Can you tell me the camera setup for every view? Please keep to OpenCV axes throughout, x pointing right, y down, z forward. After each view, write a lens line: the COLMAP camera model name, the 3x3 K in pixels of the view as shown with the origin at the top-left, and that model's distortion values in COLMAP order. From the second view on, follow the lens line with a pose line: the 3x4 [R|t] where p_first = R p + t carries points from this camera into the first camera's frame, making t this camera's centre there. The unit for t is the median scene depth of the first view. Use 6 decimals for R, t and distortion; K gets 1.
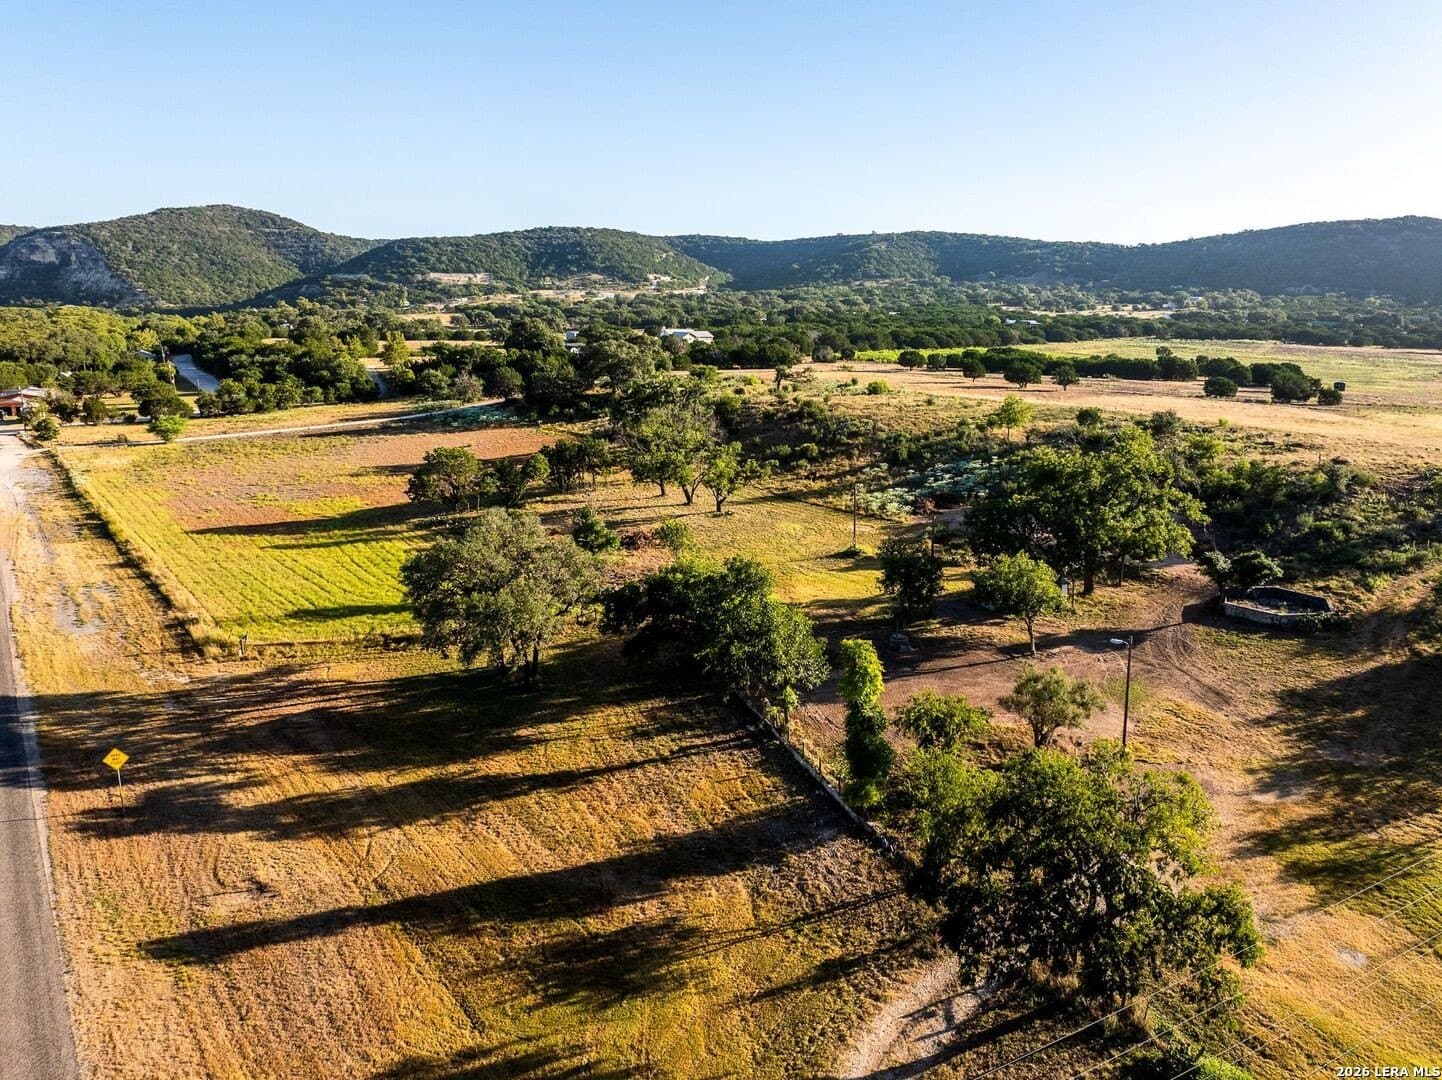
lens RADIAL K [[1069.9, 0, 751.3], [0, 1069.9, 547.7], [0, 0, 1]] dist [-0.004366, -0.071359]
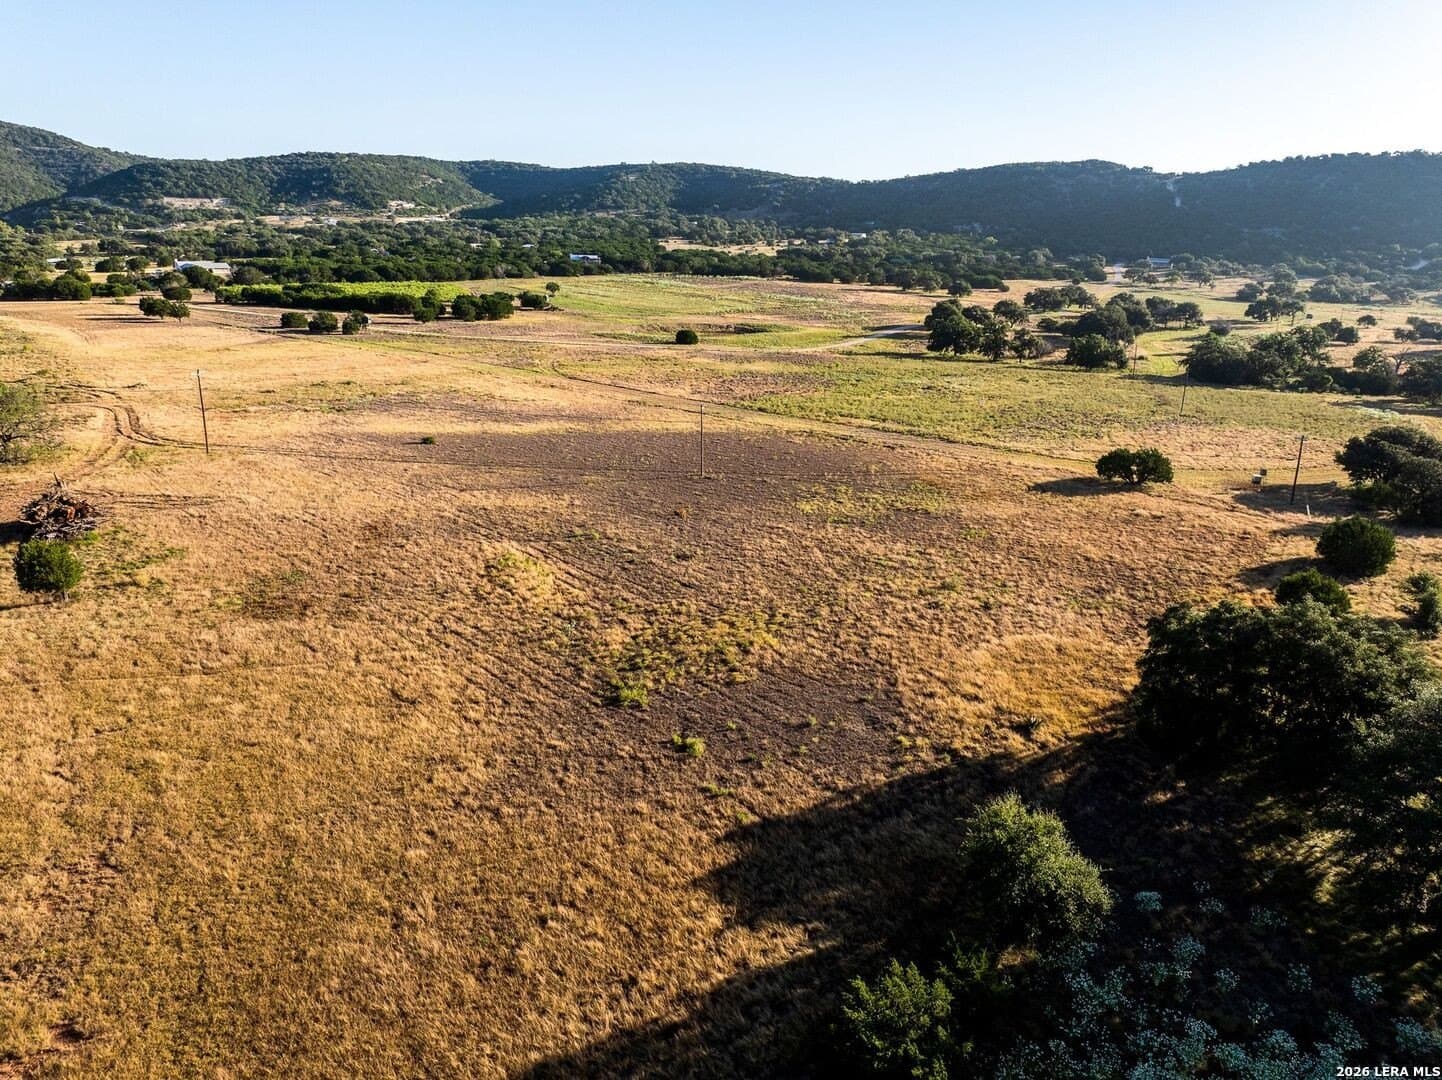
lens RADIAL K [[1082.9, 0, 728.7], [0, 1082.9, 517.1], [0, 0, 1]] dist [-0.070350, 0.048370]
pose [[0.997459, 0.002228, 0.071202, 0.168049], [-0.004945, 0.999265, 0.038001, 0.006435], [-0.071066, -0.038256, 0.996738, -0.061059]]
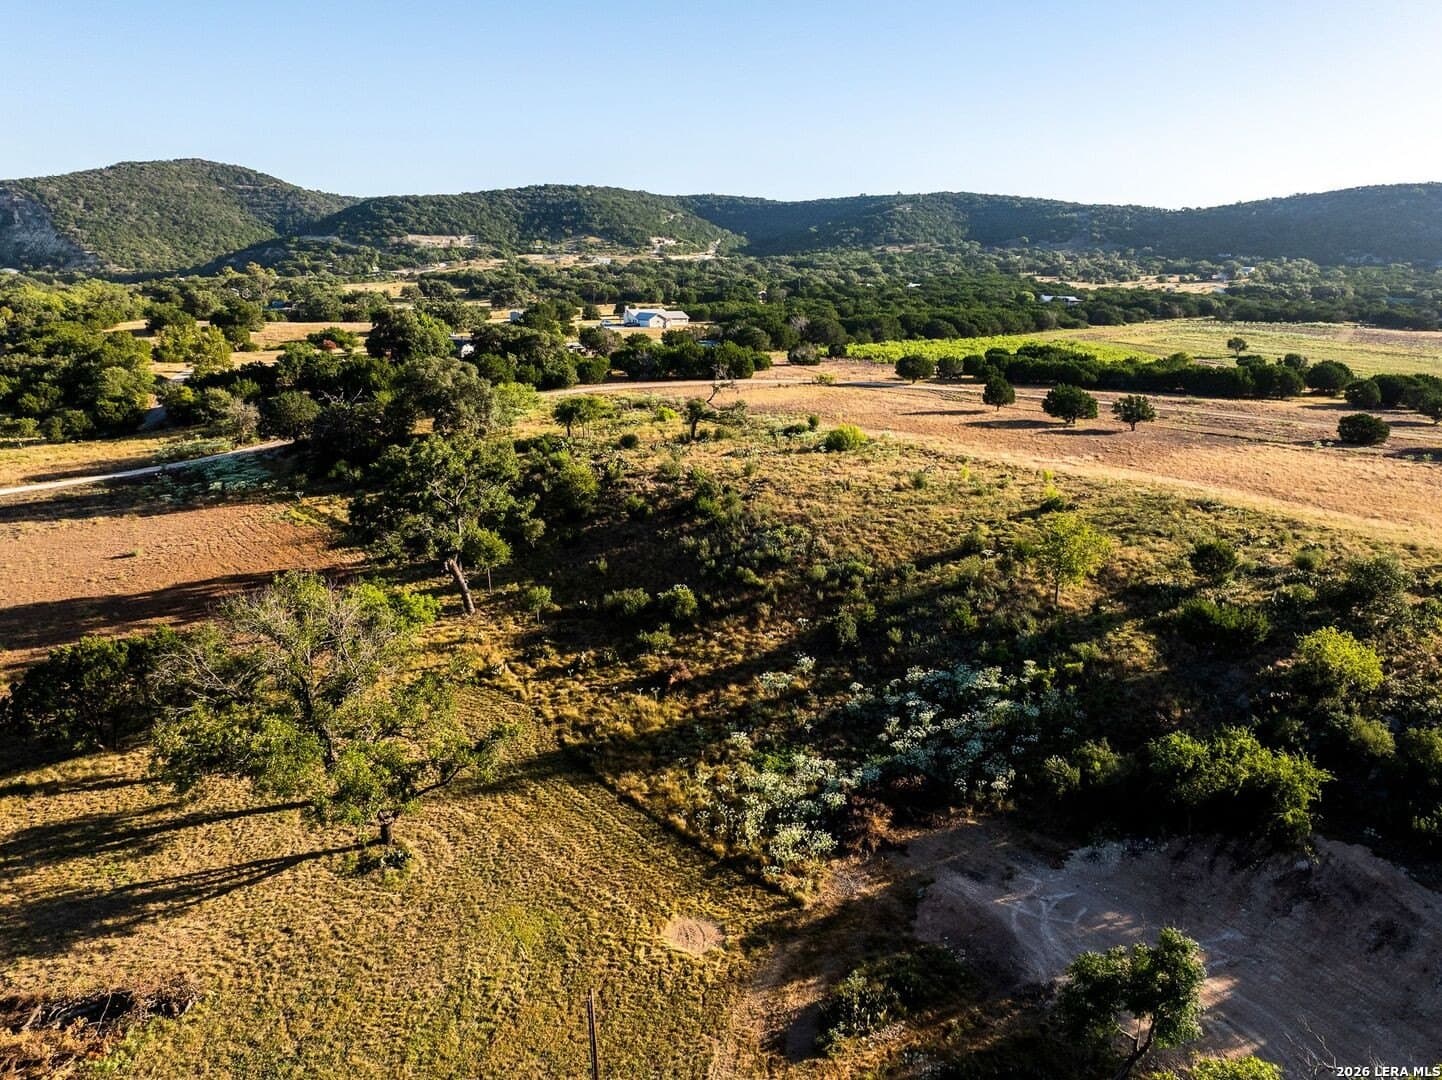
lens RADIAL K [[1091.8, 0, 813.5], [0, 1091.8, 541.0], [0, 0, 1]] dist [-0.021887, -0.027612]
pose [[0.999530, -0.001900, 0.030607, 0.014556], [0.001206, 0.999742, 0.022689, -0.018722], [-0.030642, -0.022641, 0.999274, 0.064655]]
